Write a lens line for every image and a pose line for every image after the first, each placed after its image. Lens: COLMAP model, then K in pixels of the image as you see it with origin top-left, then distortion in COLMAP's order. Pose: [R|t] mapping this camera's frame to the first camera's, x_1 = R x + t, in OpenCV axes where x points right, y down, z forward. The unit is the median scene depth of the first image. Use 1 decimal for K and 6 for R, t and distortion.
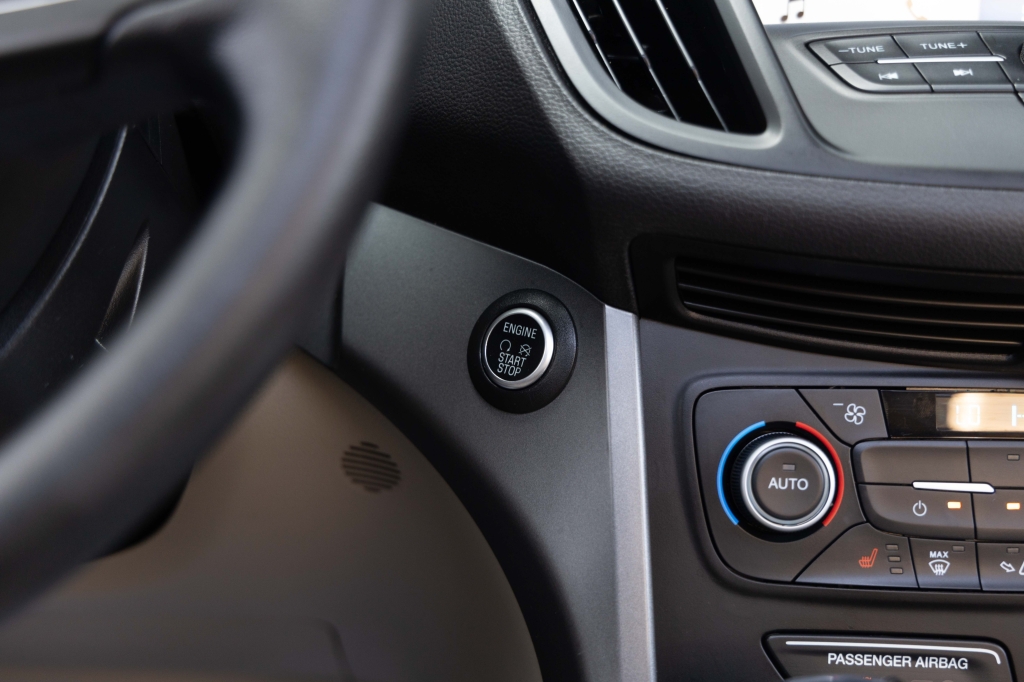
lens RADIAL K [[1482.3, 0, 522.6], [0, 1482.3, 325.6], [0, 0, 1]] dist [0.016780, 0.000000]
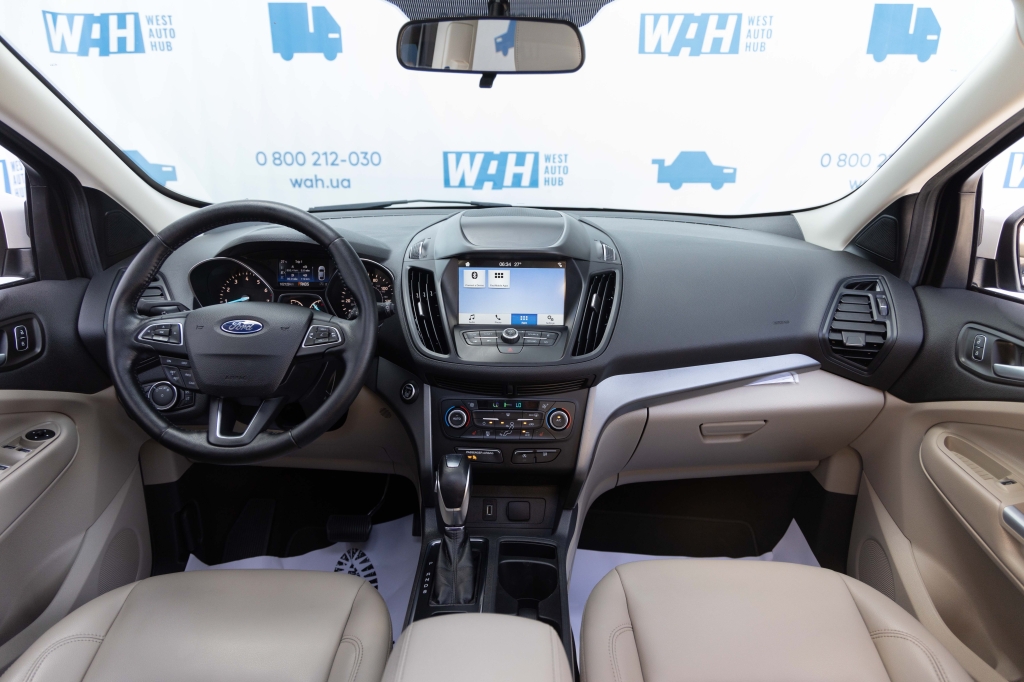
lens RADIAL K [[677.5, 0, 505.5], [0, 677.5, 333.1], [0, 0, 1]] dist [0.002825, -0.002607]
pose [[0.998893, -0.004373, -0.046826, 0.454418], [0.005110, 0.999865, 0.015647, -0.227368], [0.046752, -0.015869, 0.998780, -1.348770]]
